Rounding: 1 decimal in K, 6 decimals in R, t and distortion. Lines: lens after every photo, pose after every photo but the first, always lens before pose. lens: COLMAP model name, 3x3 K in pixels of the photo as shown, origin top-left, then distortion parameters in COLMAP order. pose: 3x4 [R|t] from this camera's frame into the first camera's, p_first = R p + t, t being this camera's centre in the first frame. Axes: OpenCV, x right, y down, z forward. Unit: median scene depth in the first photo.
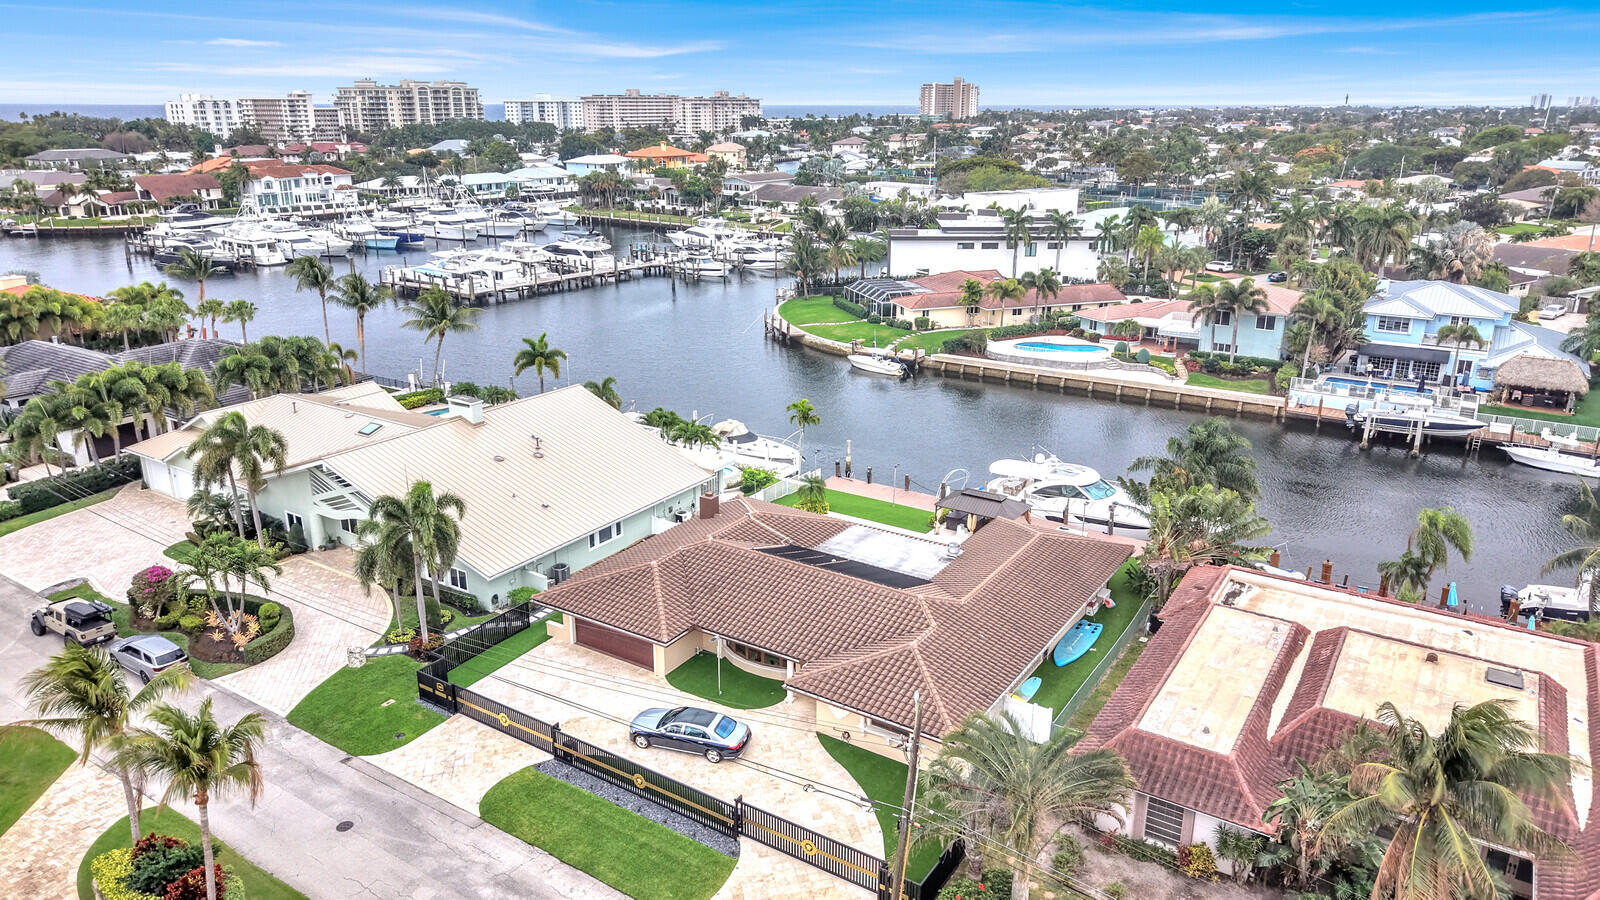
lens RADIAL K [[1064.2, 0, 791.7], [0, 1064.2, 455.2], [0, 0, 1]] dist [0.076933, -0.122276]
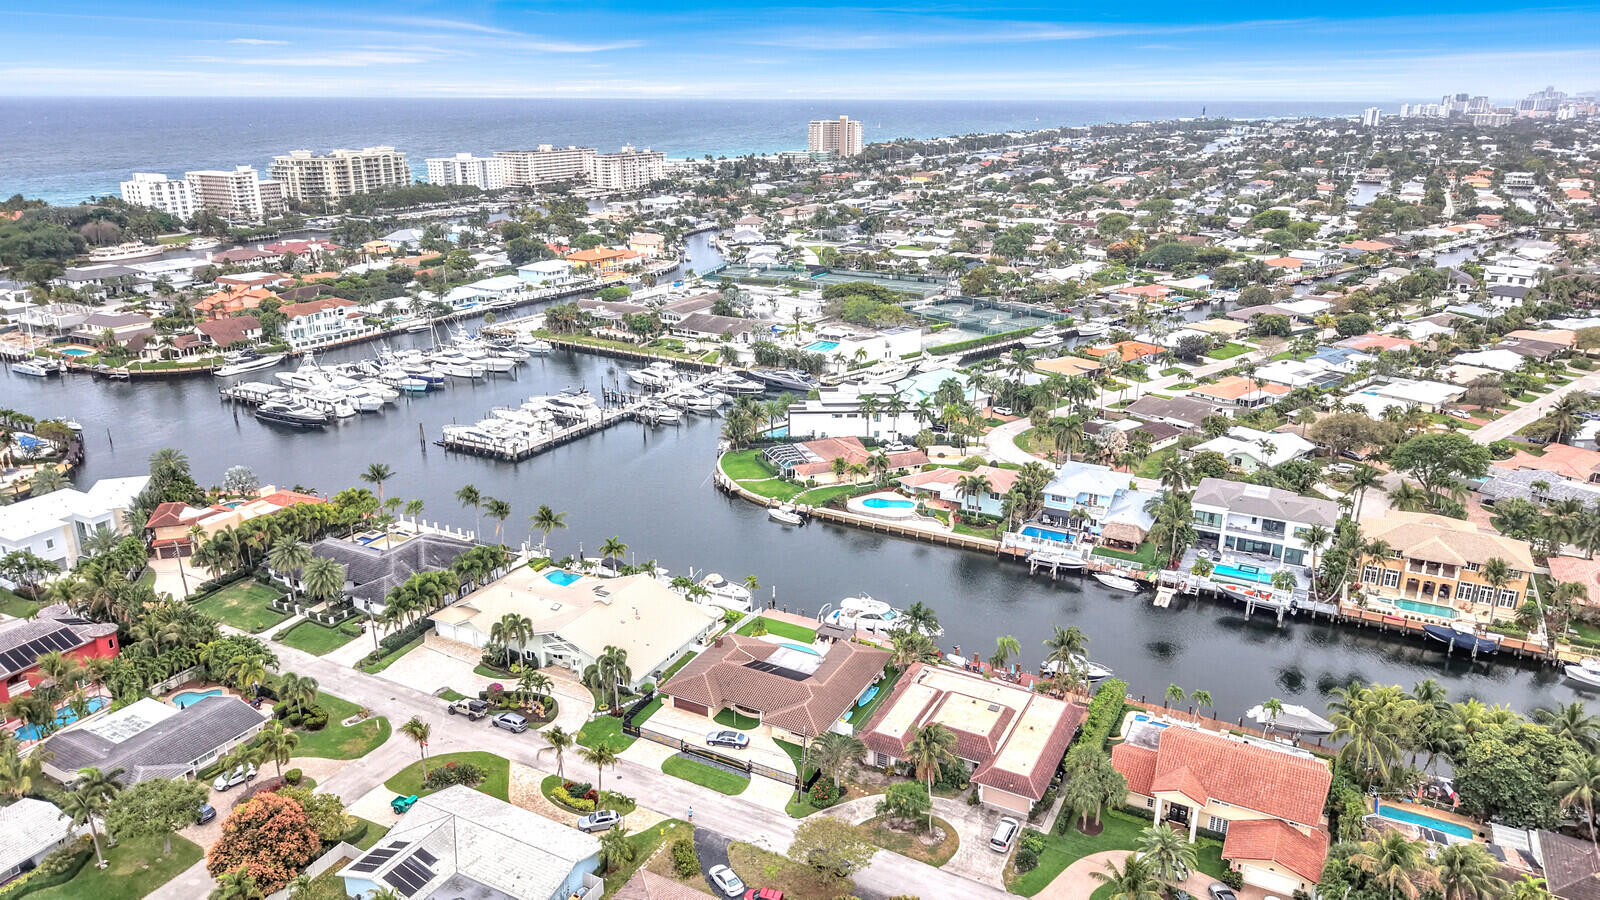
lens RADIAL K [[1064.2, 0, 791.7], [0, 1064.2, 455.2], [0, 0, 1]] dist [0.076933, -0.122276]
pose [[0.995338, -0.030774, 0.091411, -0.065961], [0.029969, 0.999499, 0.010166, -0.211669], [-0.091678, -0.007379, 0.995761, -0.748312]]
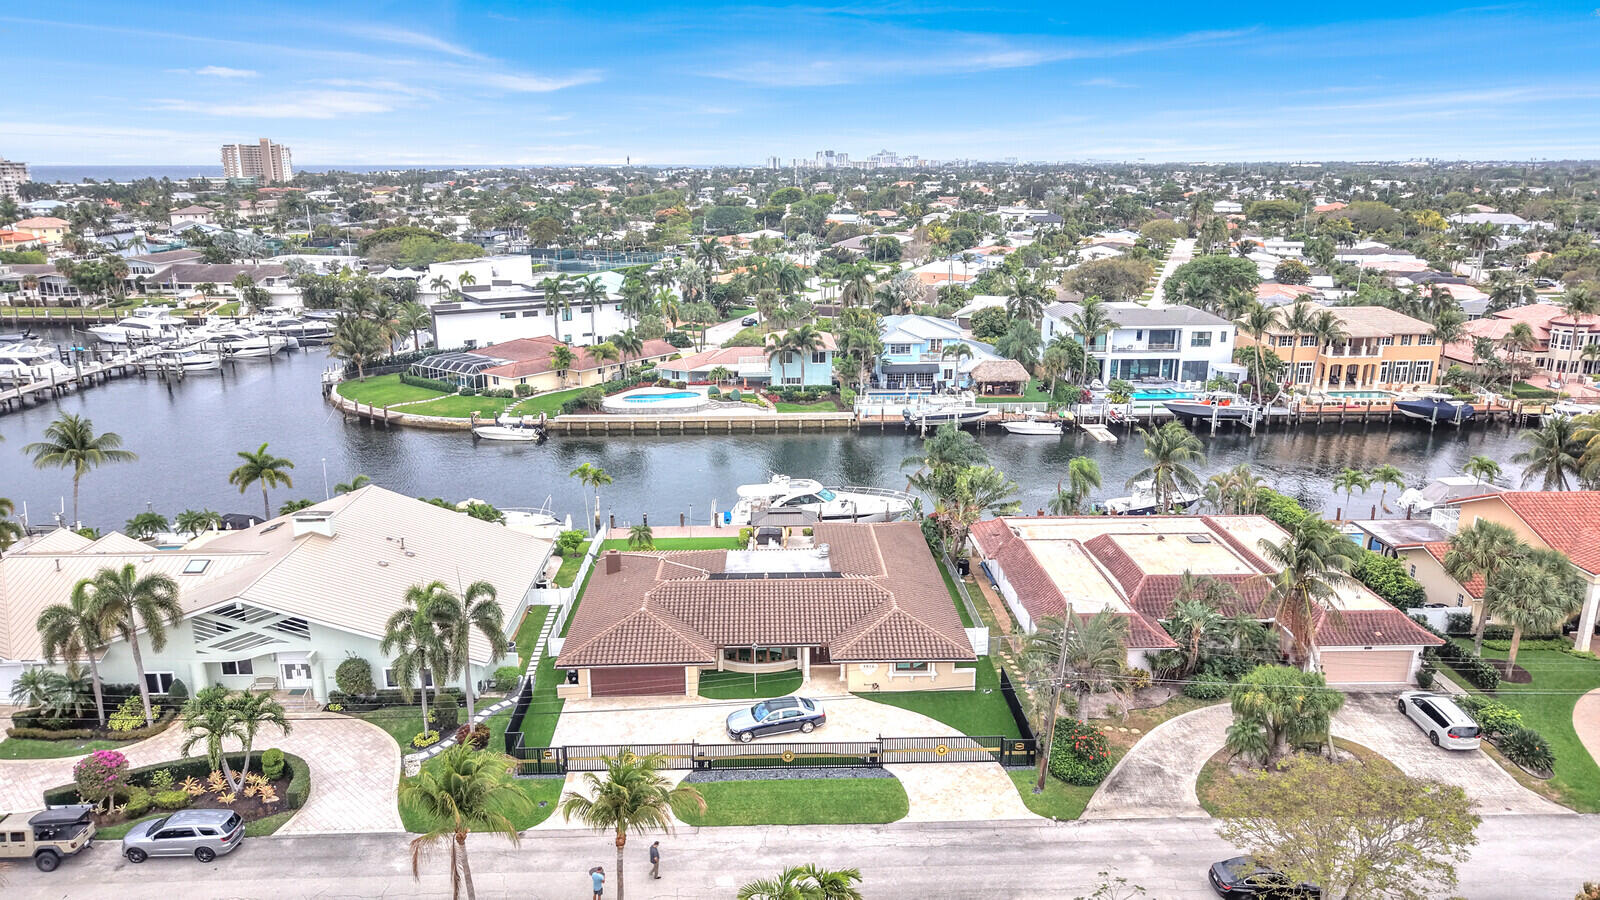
lens RADIAL K [[1064.2, 0, 791.7], [0, 1064.2, 455.2], [0, 0, 1]] dist [0.076933, -0.122276]
pose [[0.817519, -0.152700, 0.555288, -0.294926], [0.180749, 0.983520, 0.004353, -0.018410], [-0.546801, 0.096809, 0.831647, -0.030780]]
